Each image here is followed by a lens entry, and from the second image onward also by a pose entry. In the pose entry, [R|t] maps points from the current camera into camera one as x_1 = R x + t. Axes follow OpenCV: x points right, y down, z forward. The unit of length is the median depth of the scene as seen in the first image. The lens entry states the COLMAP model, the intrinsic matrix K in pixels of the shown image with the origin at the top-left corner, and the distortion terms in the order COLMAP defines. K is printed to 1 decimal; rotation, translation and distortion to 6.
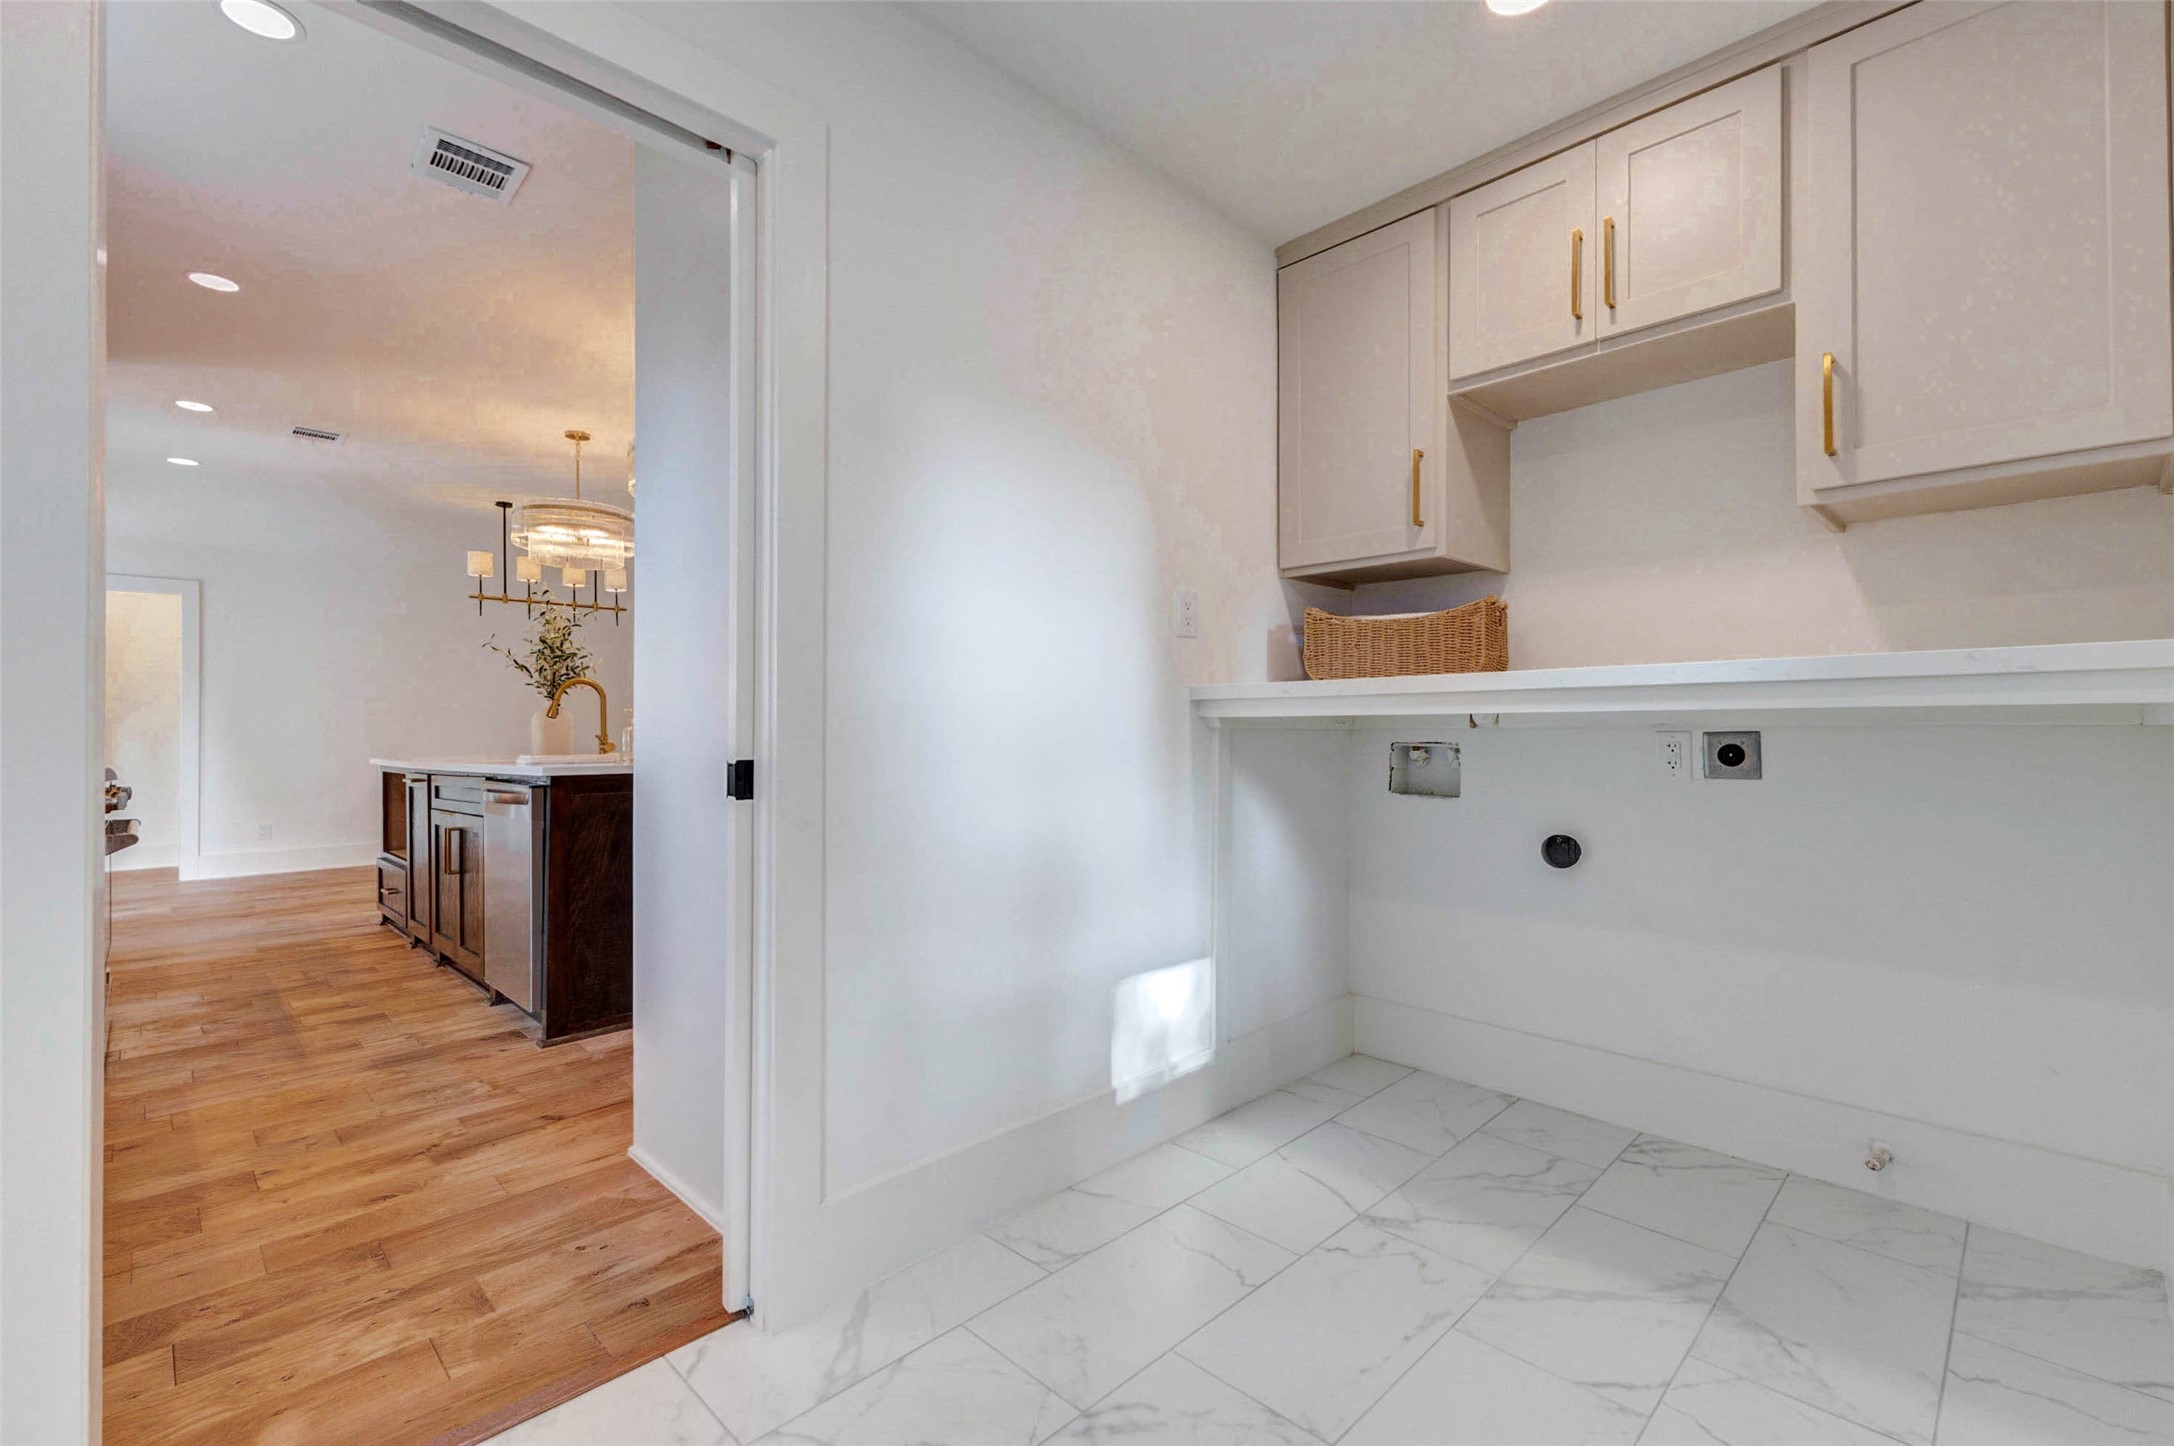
lens RADIAL K [[946.7, 0, 1087.0], [0, 946.7, 723.0], [0, 0, 1]] dist [0.001357, -0.000119]
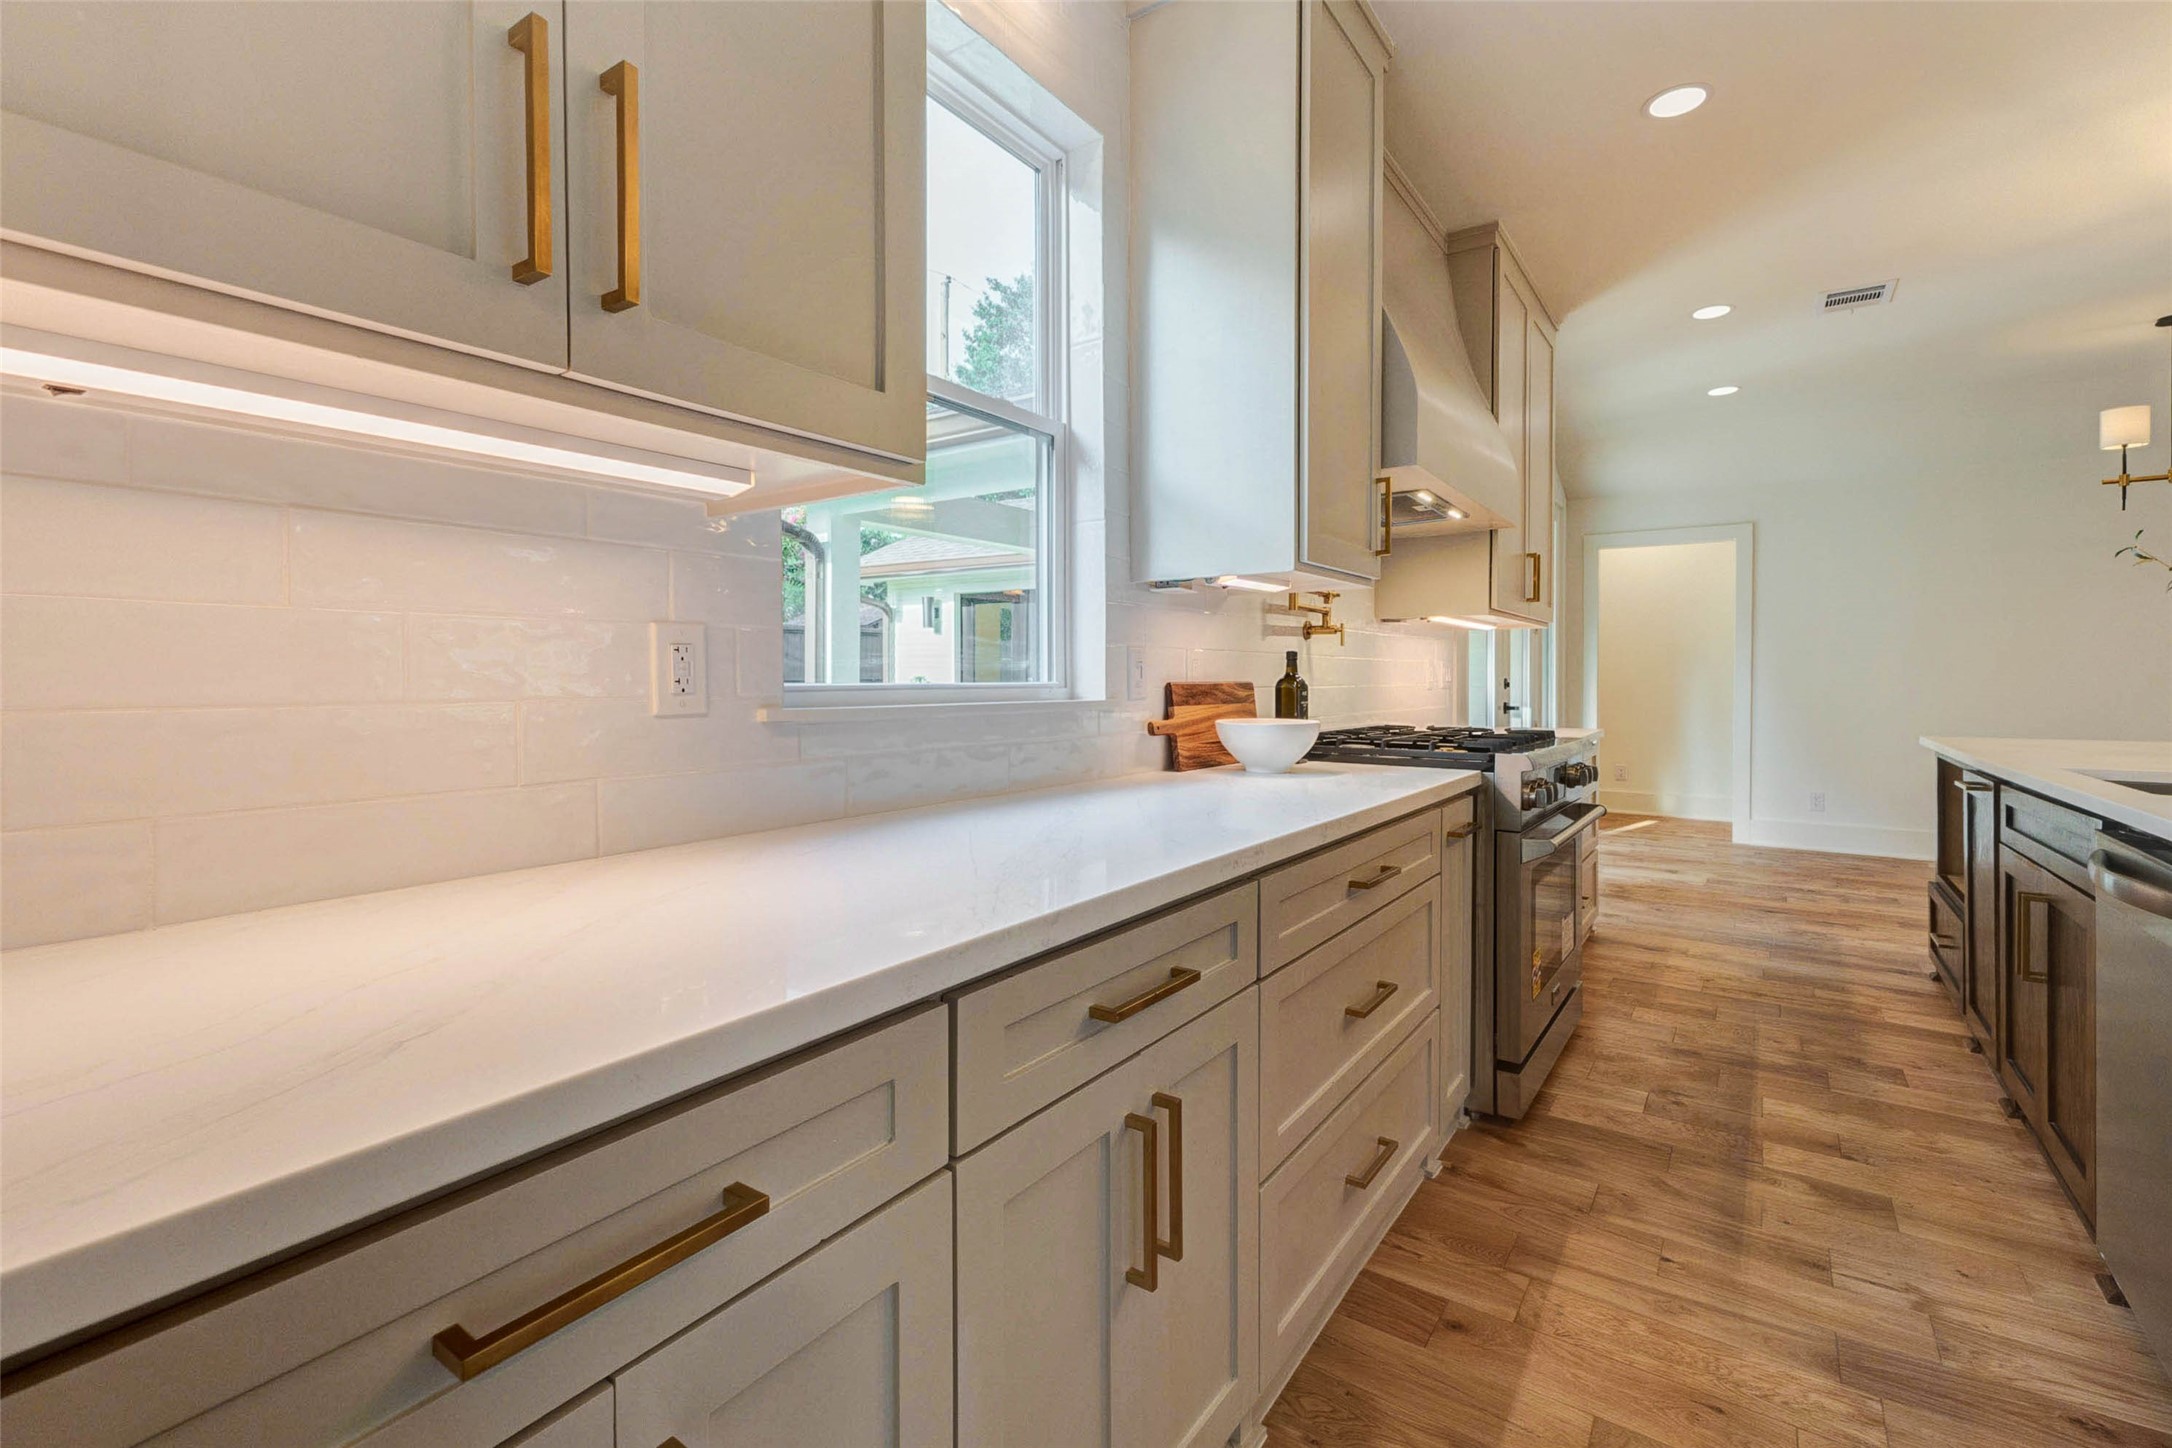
lens RADIAL K [[989.1, 0, 1089.5], [0, 989.1, 683.2], [0, 0, 1]] dist [0.012744, -0.000426]
pose [[0.191165, 0.014736, -0.981447, -0.199051], [0.002248, 0.999878, 0.015451, -0.018753], [0.981555, -0.005160, 0.191108, 0.336788]]
